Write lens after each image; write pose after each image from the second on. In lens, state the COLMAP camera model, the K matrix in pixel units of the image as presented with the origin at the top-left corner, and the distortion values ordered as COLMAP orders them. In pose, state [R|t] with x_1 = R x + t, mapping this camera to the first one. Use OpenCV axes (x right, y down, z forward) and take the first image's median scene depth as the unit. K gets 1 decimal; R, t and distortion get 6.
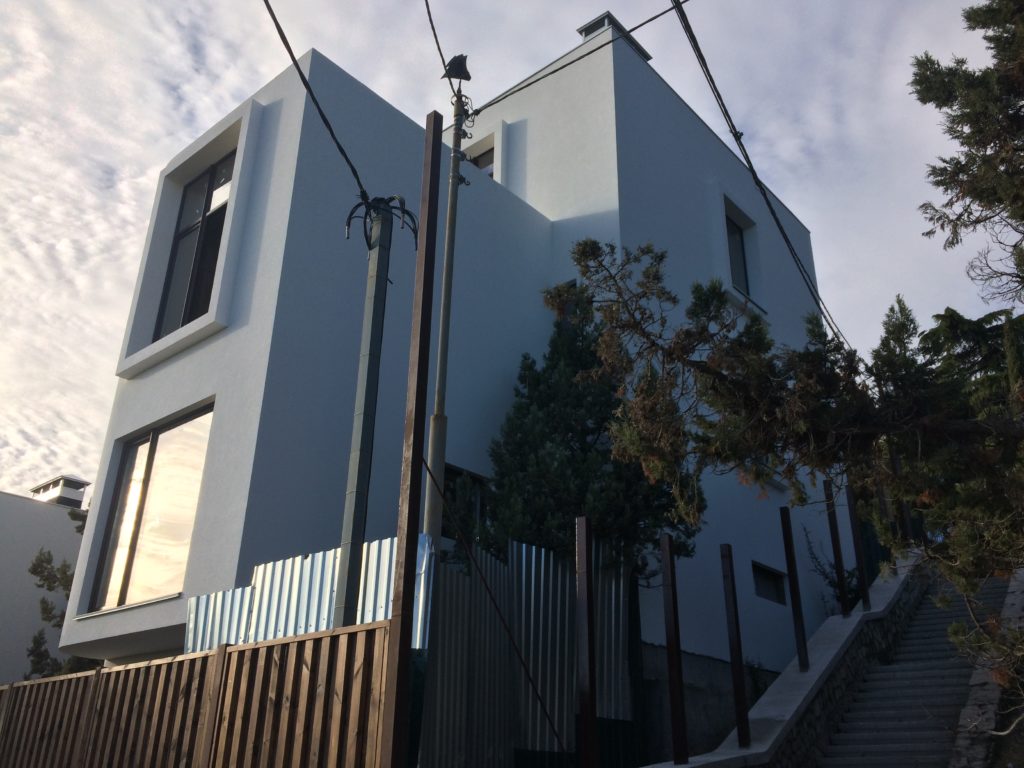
lens RADIAL K [[874.5, 0, 509.6], [0, 874.5, 382.4], [0, 0, 1]] dist [0.082403, -0.115479]
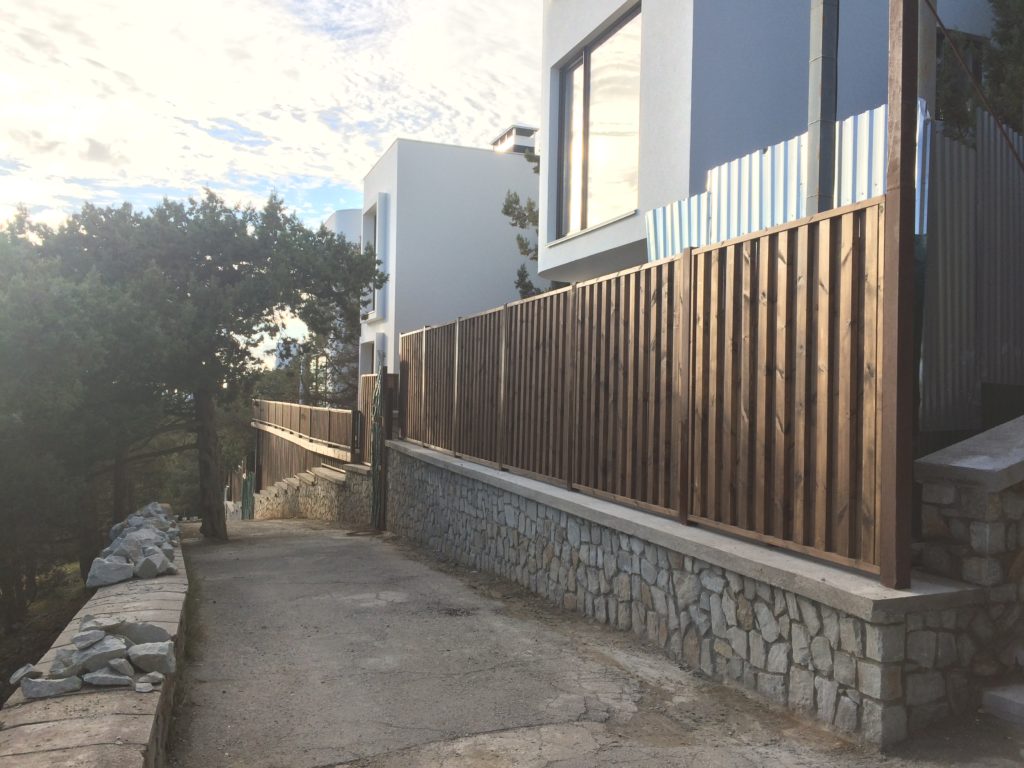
lens RADIAL K [[874.5, 0, 512.9], [0, 874.5, 386.0], [0, 0, 1]] dist [0.082403, -0.115479]
pose [[0.882783, -0.002452, -0.469775, -0.038705], [0.191505, 0.915006, 0.355092, 0.051866], [0.428977, -0.403433, 0.808221, 0.078515]]
